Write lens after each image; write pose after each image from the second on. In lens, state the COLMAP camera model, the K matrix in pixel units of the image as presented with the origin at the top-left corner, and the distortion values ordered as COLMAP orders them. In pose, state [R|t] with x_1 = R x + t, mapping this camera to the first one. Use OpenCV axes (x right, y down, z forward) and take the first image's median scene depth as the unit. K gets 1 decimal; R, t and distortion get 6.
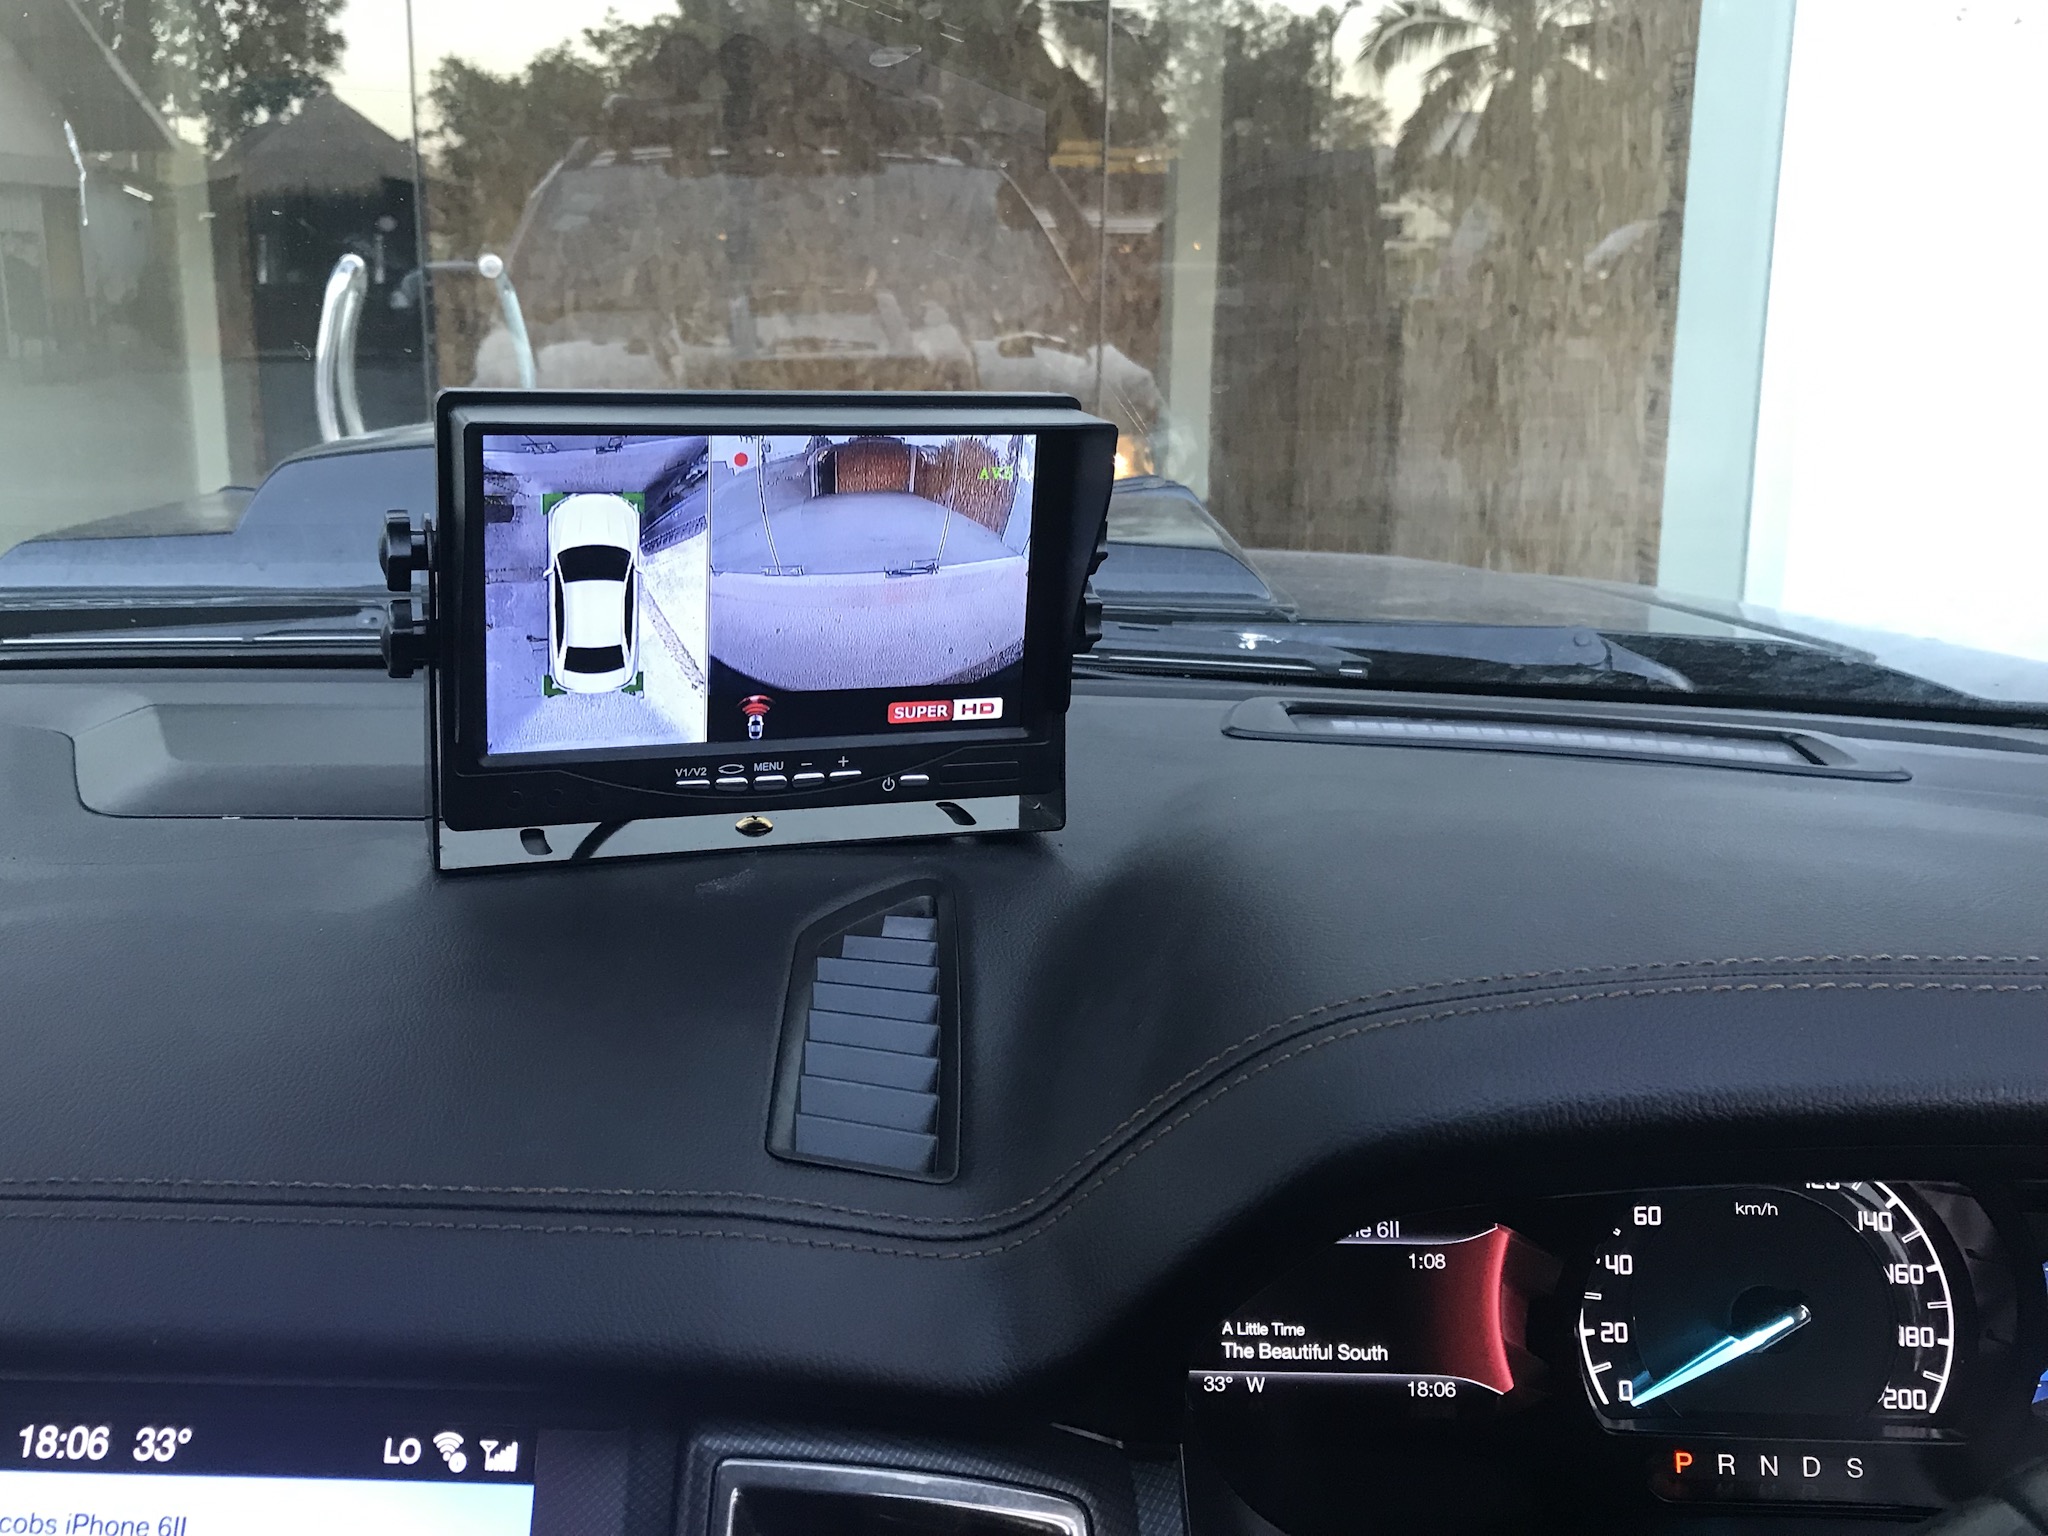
lens RADIAL K [[1846.2, 0, 908.8], [0, 1846.2, 766.9], [0, 0, 1]] dist [0.054197, 0.006178]
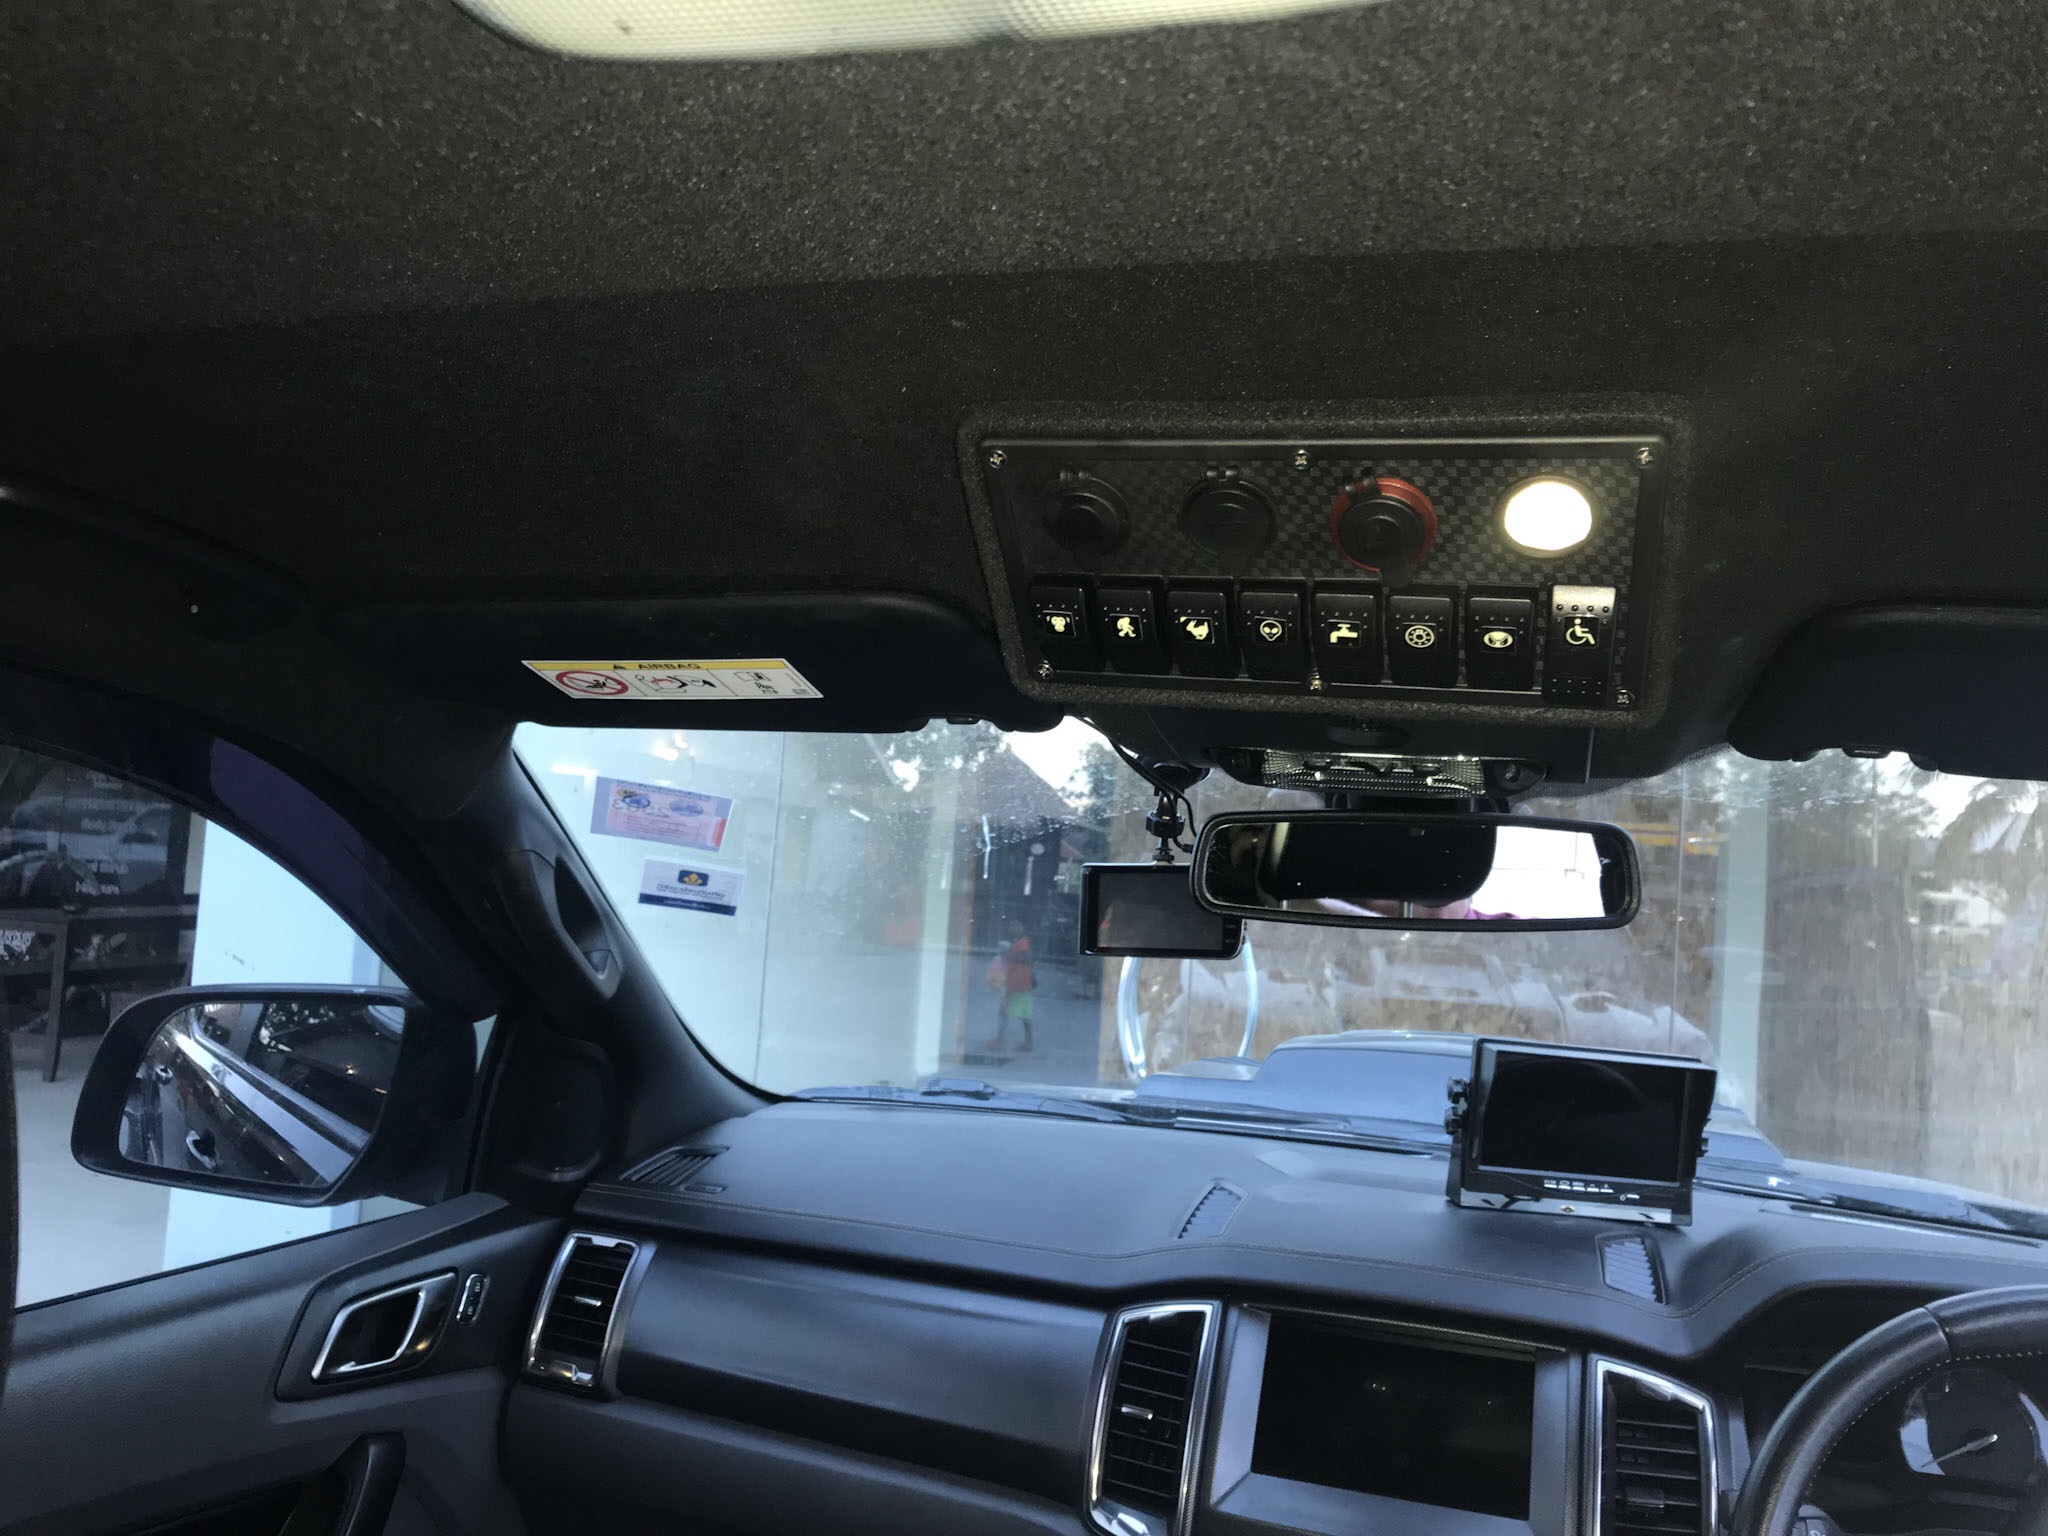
lens RADIAL K [[1792.3, 0, 1024.0], [0, 1792.3, 768.0], [0, 0, 1]] dist [-0.057445, -0.004736]
pose [[0.968812, 0.068612, -0.238110, -0.025763], [-0.142266, 0.940768, -0.307760, 0.030936], [0.202891, 0.332037, 0.921188, -0.154625]]
